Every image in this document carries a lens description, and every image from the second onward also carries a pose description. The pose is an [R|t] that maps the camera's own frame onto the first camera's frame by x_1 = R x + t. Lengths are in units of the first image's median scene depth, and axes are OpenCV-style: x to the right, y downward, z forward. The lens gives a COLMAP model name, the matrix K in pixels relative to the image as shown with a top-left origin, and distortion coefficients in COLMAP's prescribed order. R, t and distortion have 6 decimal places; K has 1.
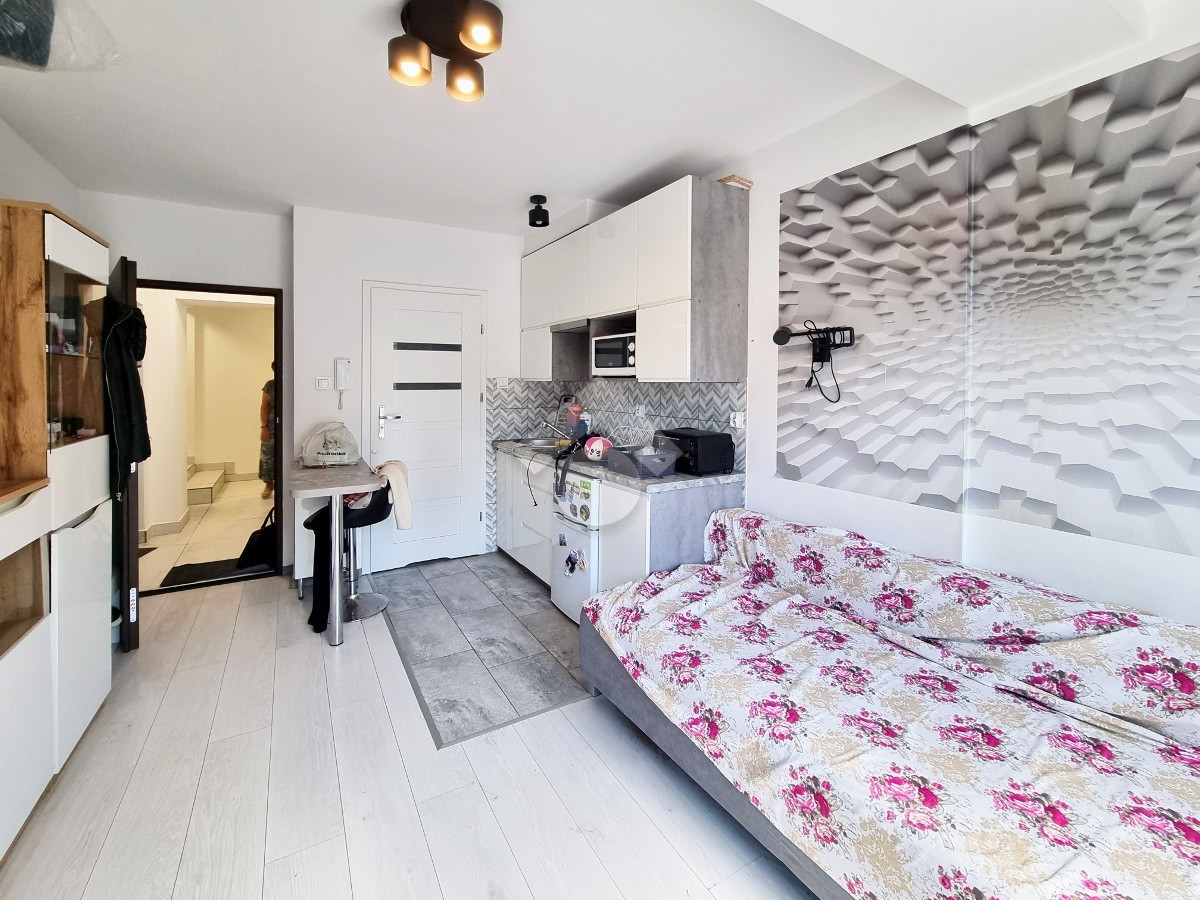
lens RADIAL K [[466.0, 0, 599.4], [0, 466.0, 390.2], [0, 0, 1]] dist [0.000147, -0.000034]
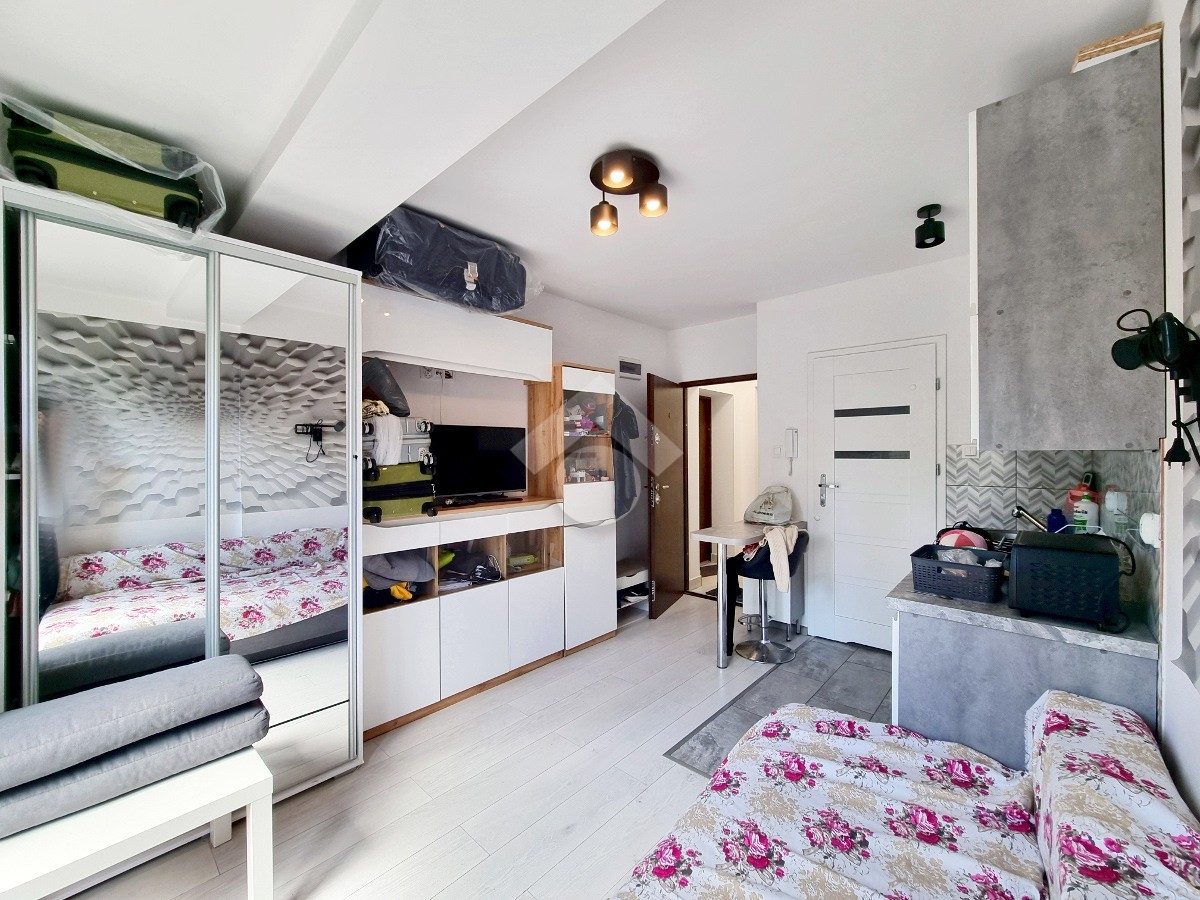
lens RADIAL K [[483.9, 0, 600.0], [0, 483.9, 450.0], [0, 0, 1]] dist [-0.002050, -0.000775]
pose [[0.339061, -0.002100, -0.940762, 0.621989], [-0.013978, 0.999876, -0.007270, -0.006181], [0.940661, 0.015615, 0.338989, 0.326832]]
